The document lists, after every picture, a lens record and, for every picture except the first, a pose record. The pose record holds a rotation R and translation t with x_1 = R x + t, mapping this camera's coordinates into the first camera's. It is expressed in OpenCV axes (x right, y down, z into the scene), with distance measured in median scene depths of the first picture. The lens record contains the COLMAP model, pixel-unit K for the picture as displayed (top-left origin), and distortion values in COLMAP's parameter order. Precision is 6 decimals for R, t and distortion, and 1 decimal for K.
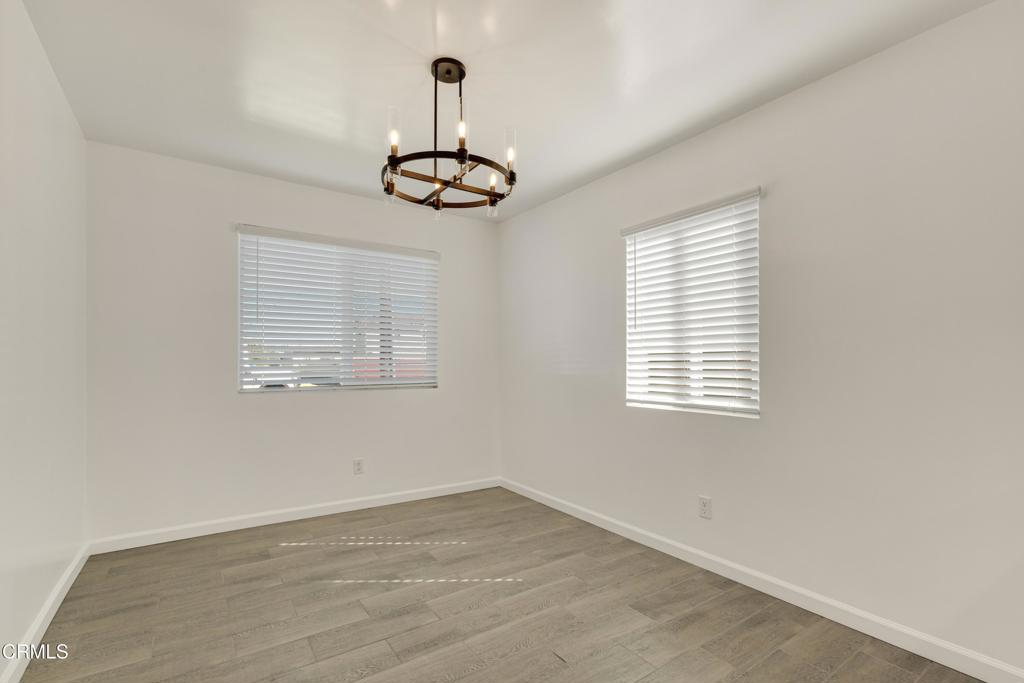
lens RADIAL K [[455.7, 0, 512.4], [0, 455.7, 361.4], [0, 0, 1]] dist [-0.000829, -0.000066]
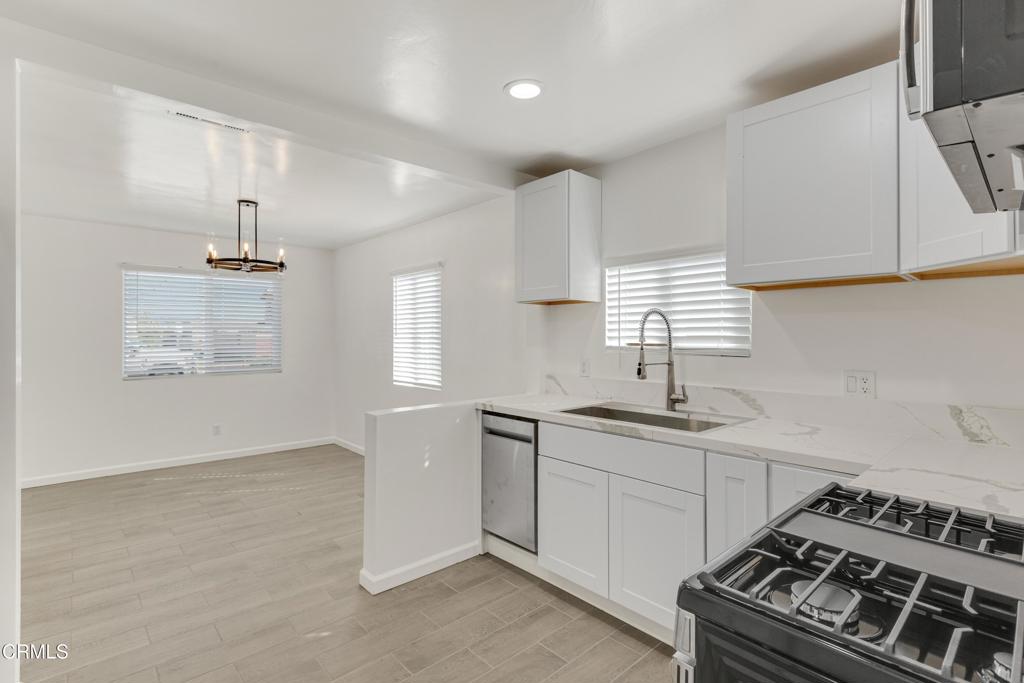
lens RADIAL K [[461.8, 0, 495.0], [0, 461.8, 335.7], [0, 0, 1]] dist [0.001031, 0.000138]
pose [[0.991479, -0.005383, 0.130156, 0.428464], [0.005036, 0.999983, 0.002993, -0.079505], [-0.130170, -0.002312, 0.991489, -0.687096]]
